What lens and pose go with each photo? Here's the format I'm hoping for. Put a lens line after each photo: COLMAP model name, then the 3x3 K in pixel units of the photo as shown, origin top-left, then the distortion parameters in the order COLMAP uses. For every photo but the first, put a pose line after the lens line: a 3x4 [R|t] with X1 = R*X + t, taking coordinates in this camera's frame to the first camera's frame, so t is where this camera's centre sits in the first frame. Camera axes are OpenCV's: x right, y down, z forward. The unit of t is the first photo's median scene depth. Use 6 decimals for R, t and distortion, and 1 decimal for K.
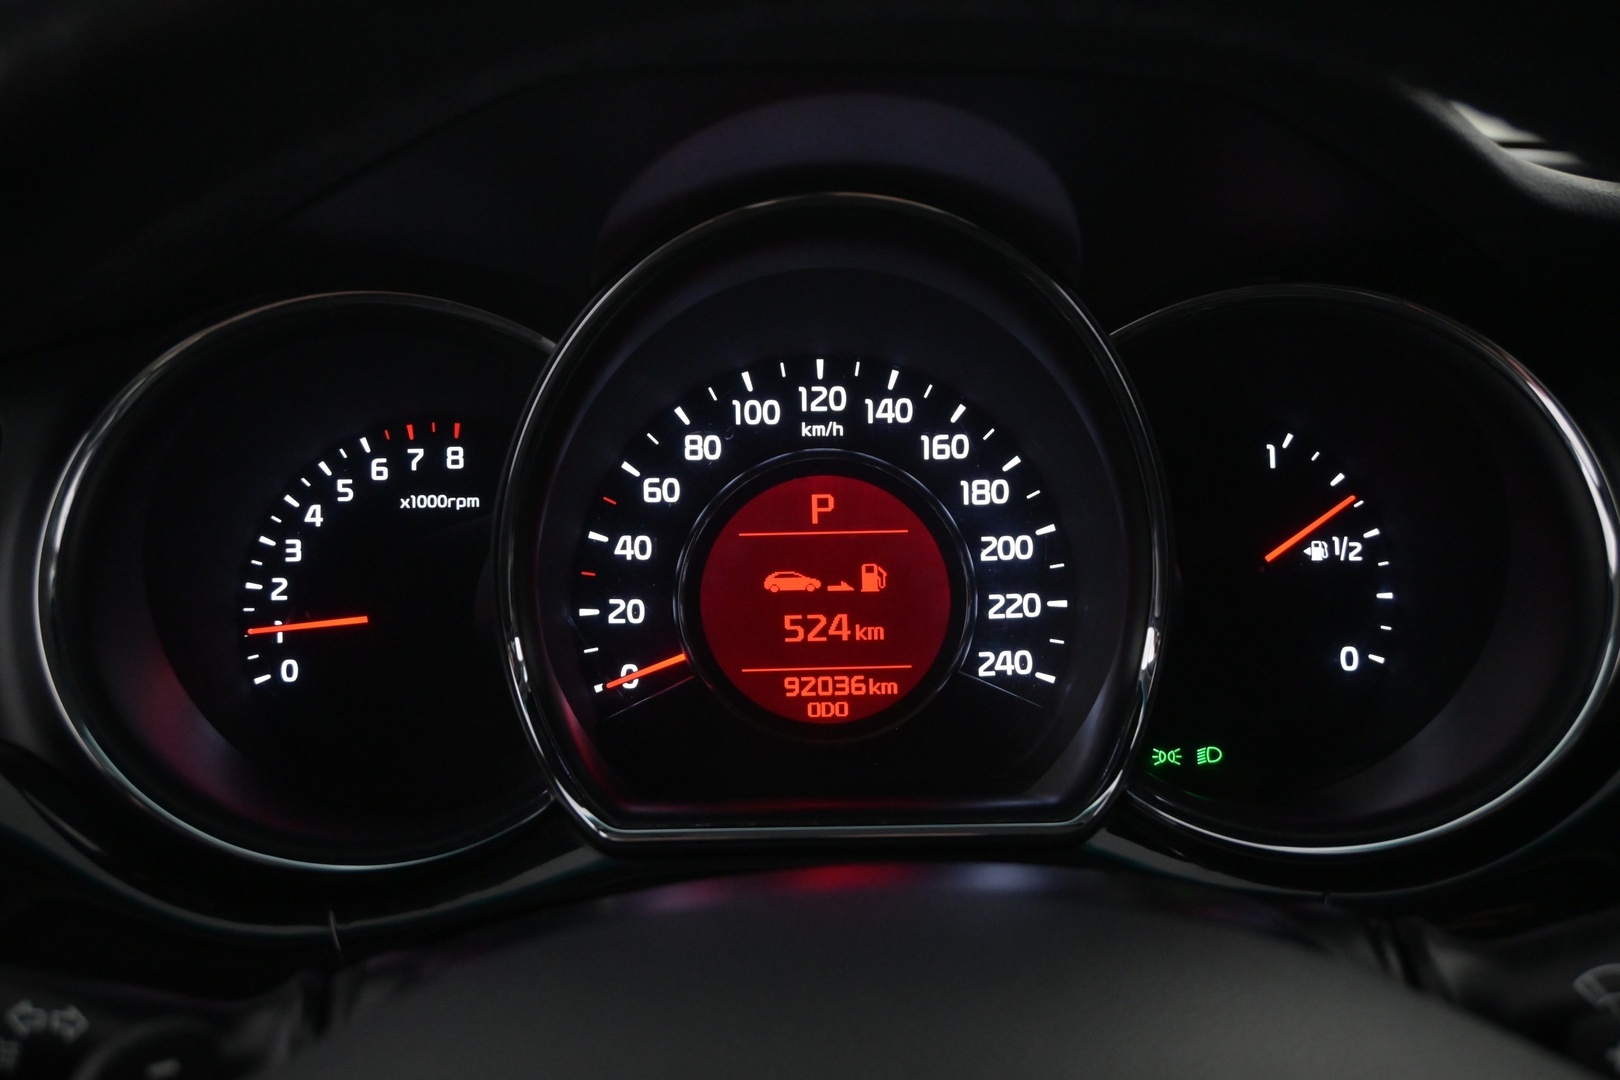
lens RADIAL K [[1767.3, 0, 811.2], [0, 1767.3, 535.2], [0, 0, 1]] dist [0.030327, 0.000000]
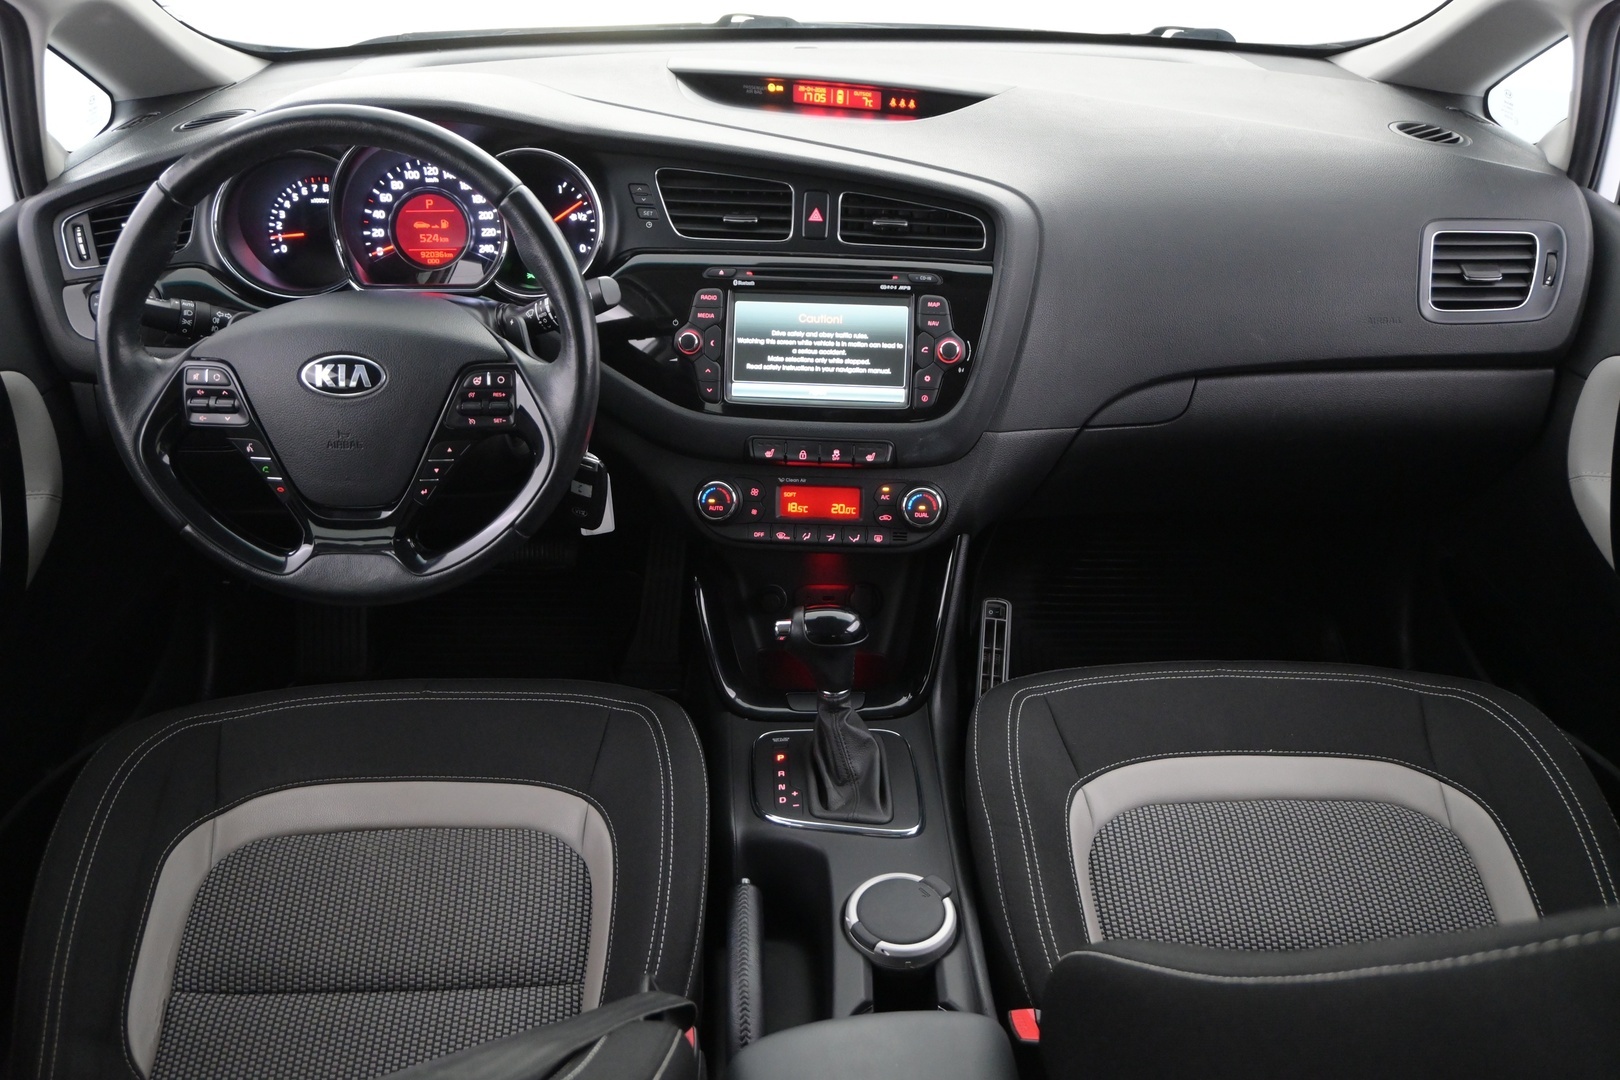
lens RADIAL K [[1367.6, 0, 811.7], [0, 1367.6, 540.0], [0, 0, 1]] dist [0.002324, 0.000211]
pose [[0.999944, 0.010100, -0.003017, 0.780796], [-0.008995, 0.966846, 0.255203, -0.069583], [0.005495, -0.255161, 0.966883, -1.807081]]
